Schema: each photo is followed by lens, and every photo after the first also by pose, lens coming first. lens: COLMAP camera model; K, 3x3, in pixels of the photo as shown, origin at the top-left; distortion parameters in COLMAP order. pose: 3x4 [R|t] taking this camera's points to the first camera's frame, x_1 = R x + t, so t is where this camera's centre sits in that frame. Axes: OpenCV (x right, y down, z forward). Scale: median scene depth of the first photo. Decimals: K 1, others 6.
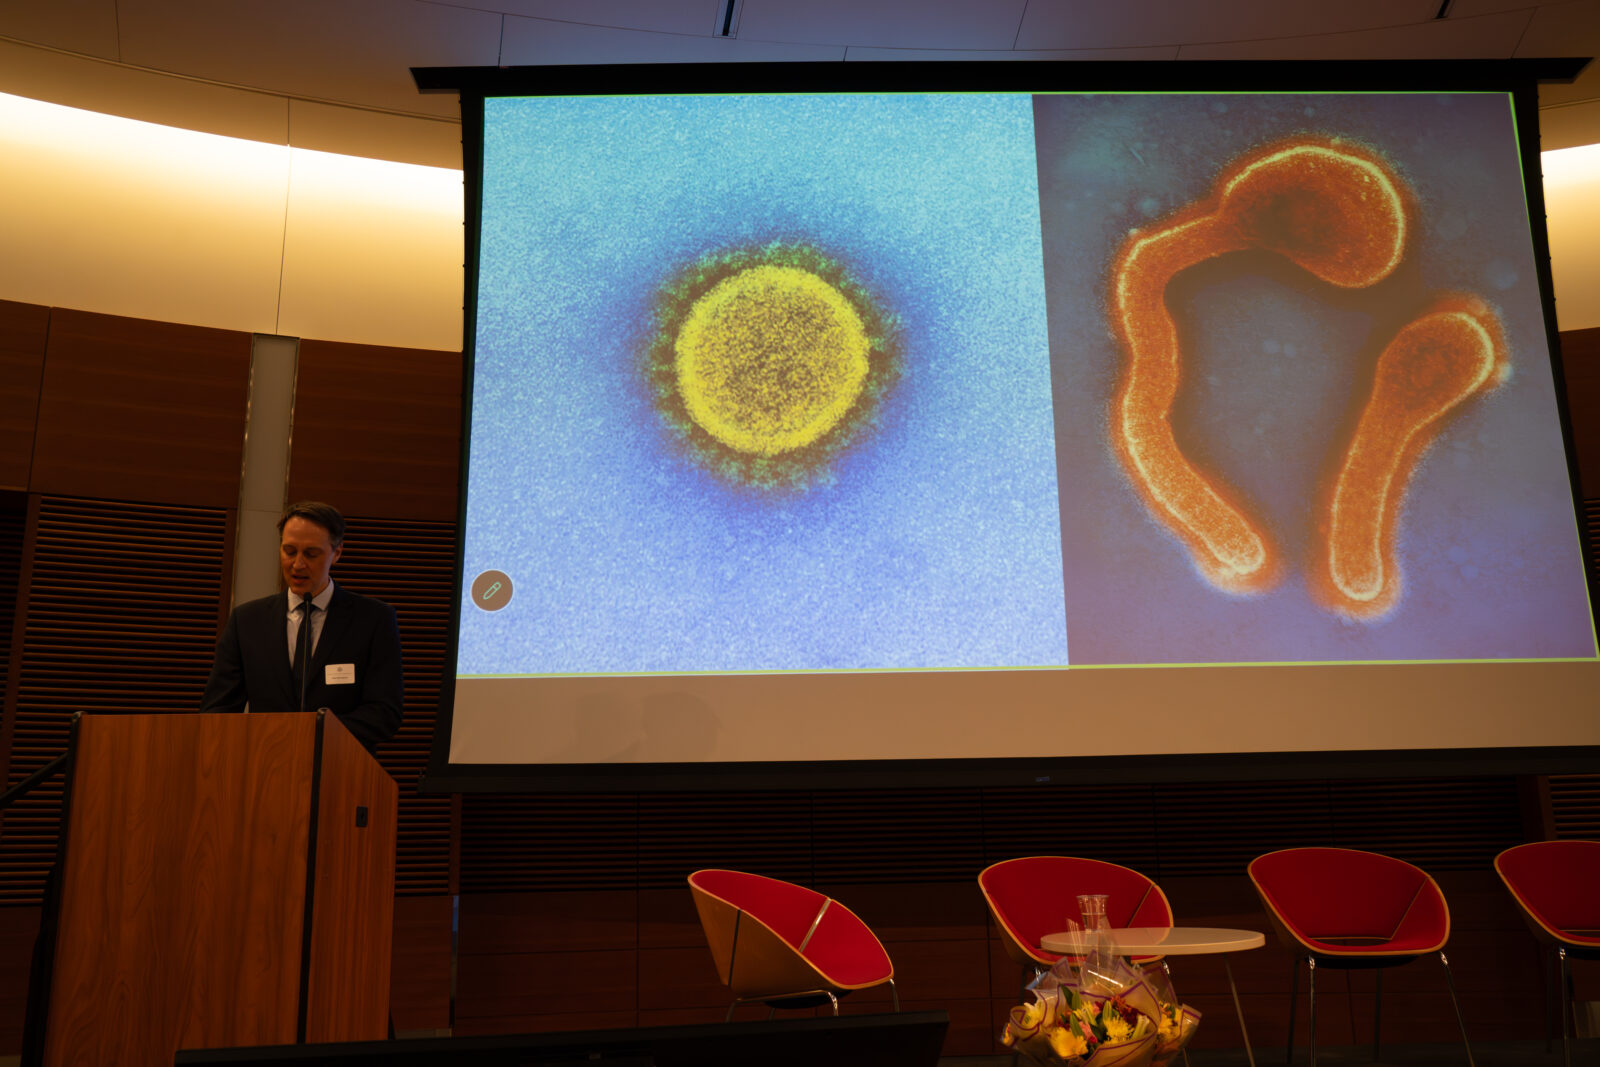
lens RADIAL K [[1293.4, 0, 802.4], [0, 1293.4, 524.9], [0, 0, 1]] dist [-0.009020, 0.010317]
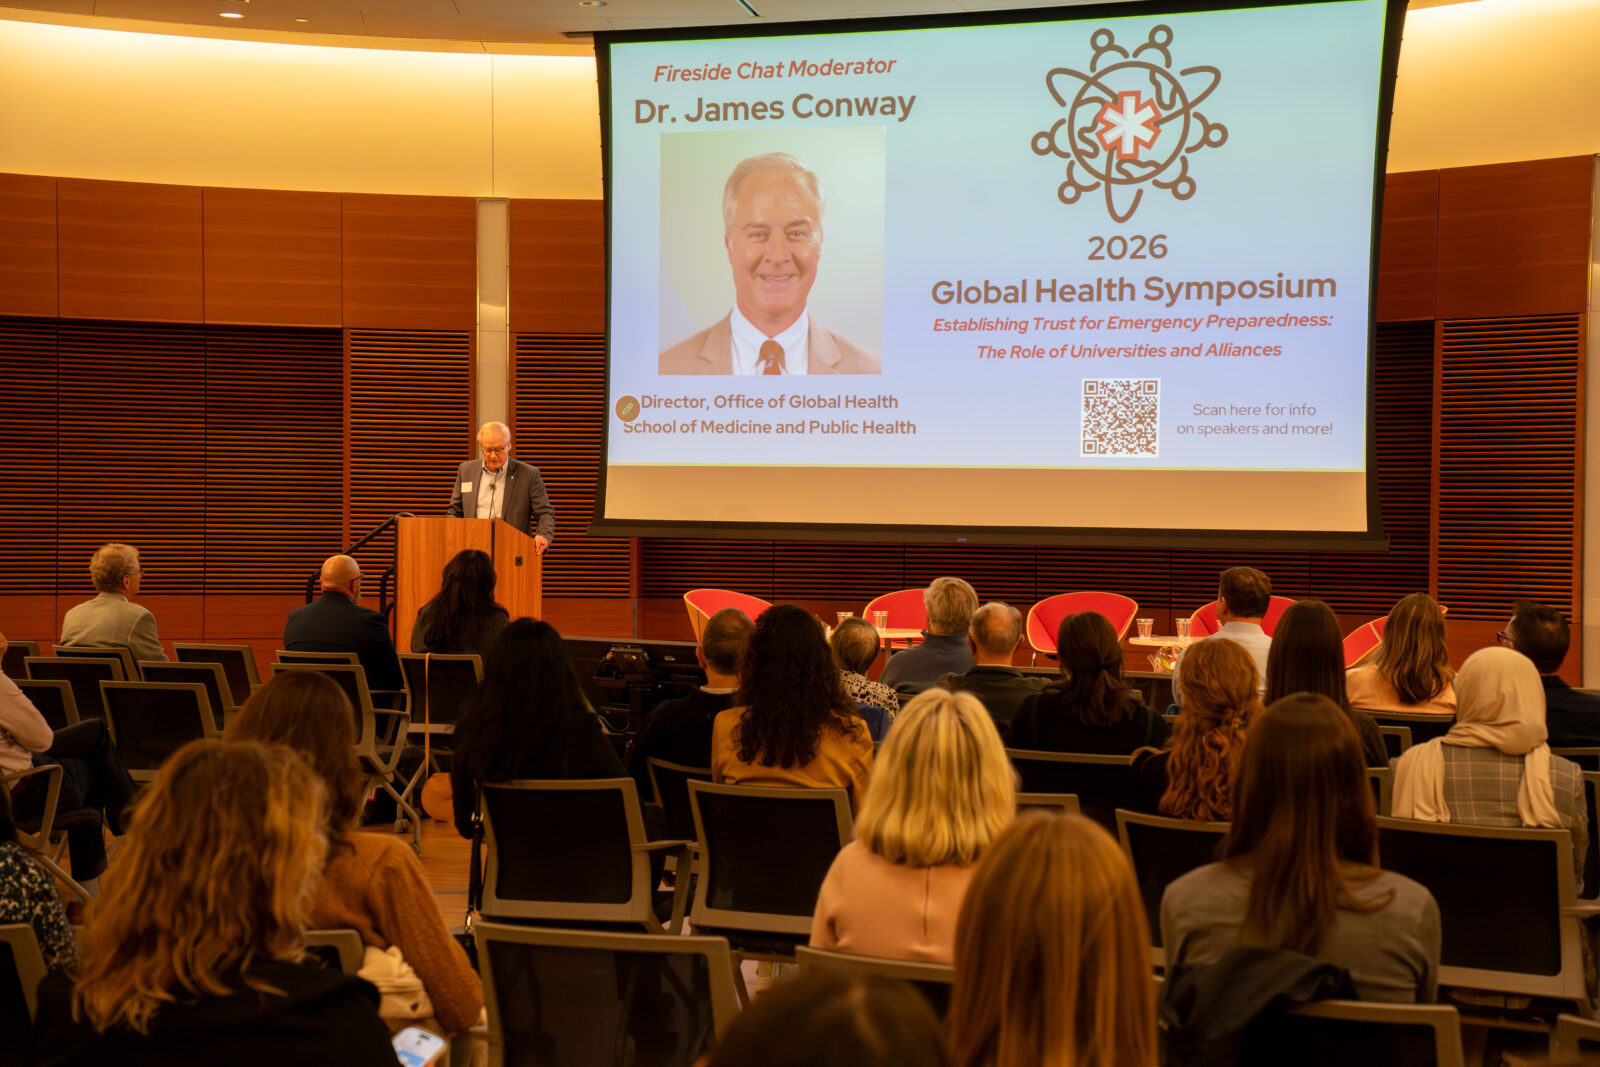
lens RADIAL K [[2187.0, 0, 806.8], [0, 2187.0, 531.0], [0, 0, 1]] dist [0.313483, 0.000000]
pose [[0.953087, 0.025744, -0.301598, 0.746620], [0.048451, 0.970555, 0.235955, -0.409238], [0.298792, -0.239499, 0.923777, -1.368108]]
